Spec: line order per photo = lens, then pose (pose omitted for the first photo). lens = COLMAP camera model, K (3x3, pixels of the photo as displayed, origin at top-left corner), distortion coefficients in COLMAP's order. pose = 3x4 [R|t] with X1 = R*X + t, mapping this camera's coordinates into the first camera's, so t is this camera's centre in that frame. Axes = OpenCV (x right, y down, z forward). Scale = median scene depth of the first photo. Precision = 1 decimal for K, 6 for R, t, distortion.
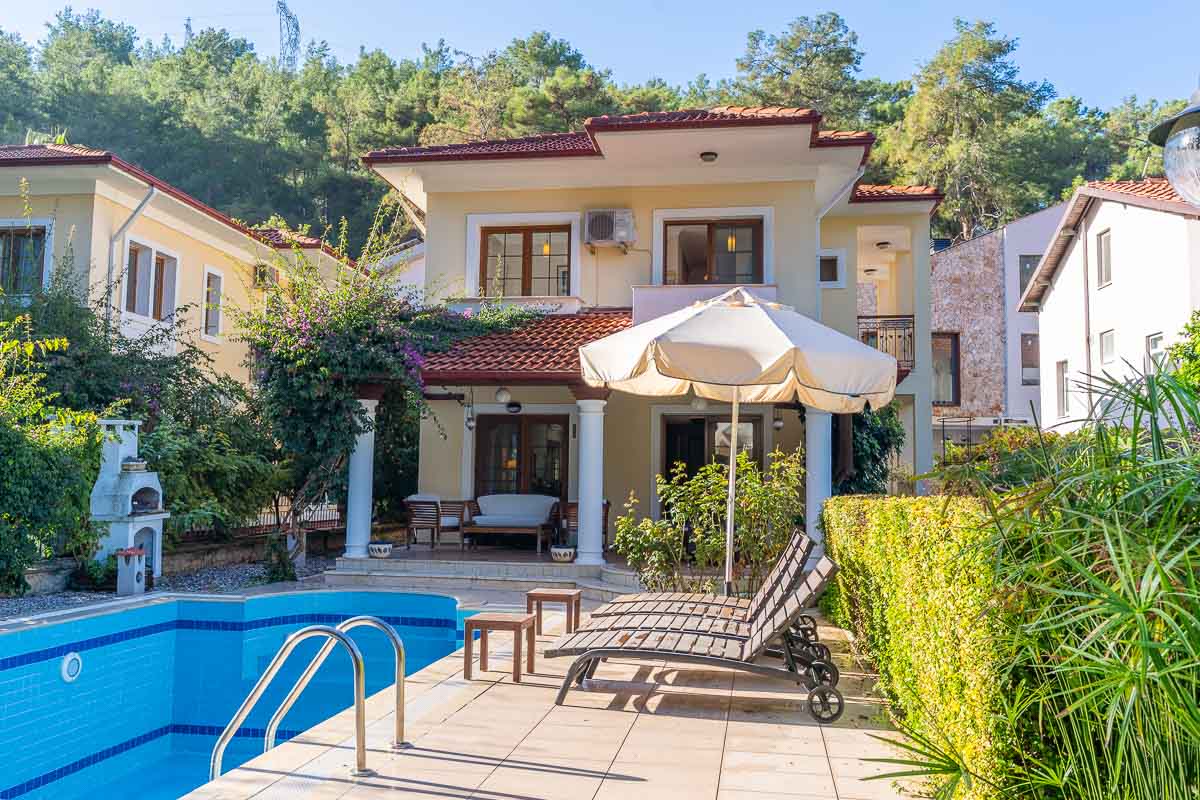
lens RADIAL K [[1018.0, 0, 599.1], [0, 1018.0, 402.7], [0, 0, 1]] dist [-0.013309, -0.005052]
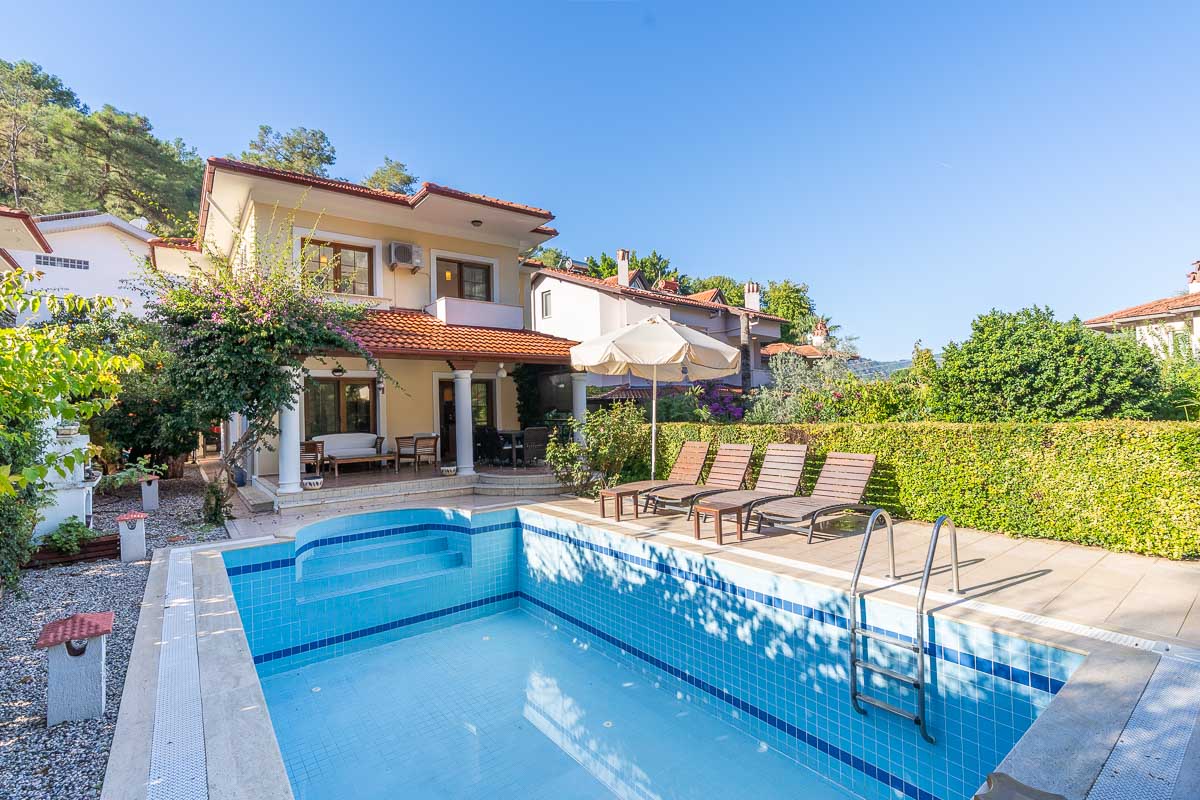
lens RADIAL K [[544.5, 0, 599.0], [0, 544.5, 393.8], [0, 0, 1]] dist [-0.003160, -0.000746]
pose [[0.686794, -0.009658, 0.726788, -0.383986], [-0.020430, 0.999260, 0.032585, 0.002164], [-0.726565, -0.037228, 0.686089, 0.226902]]
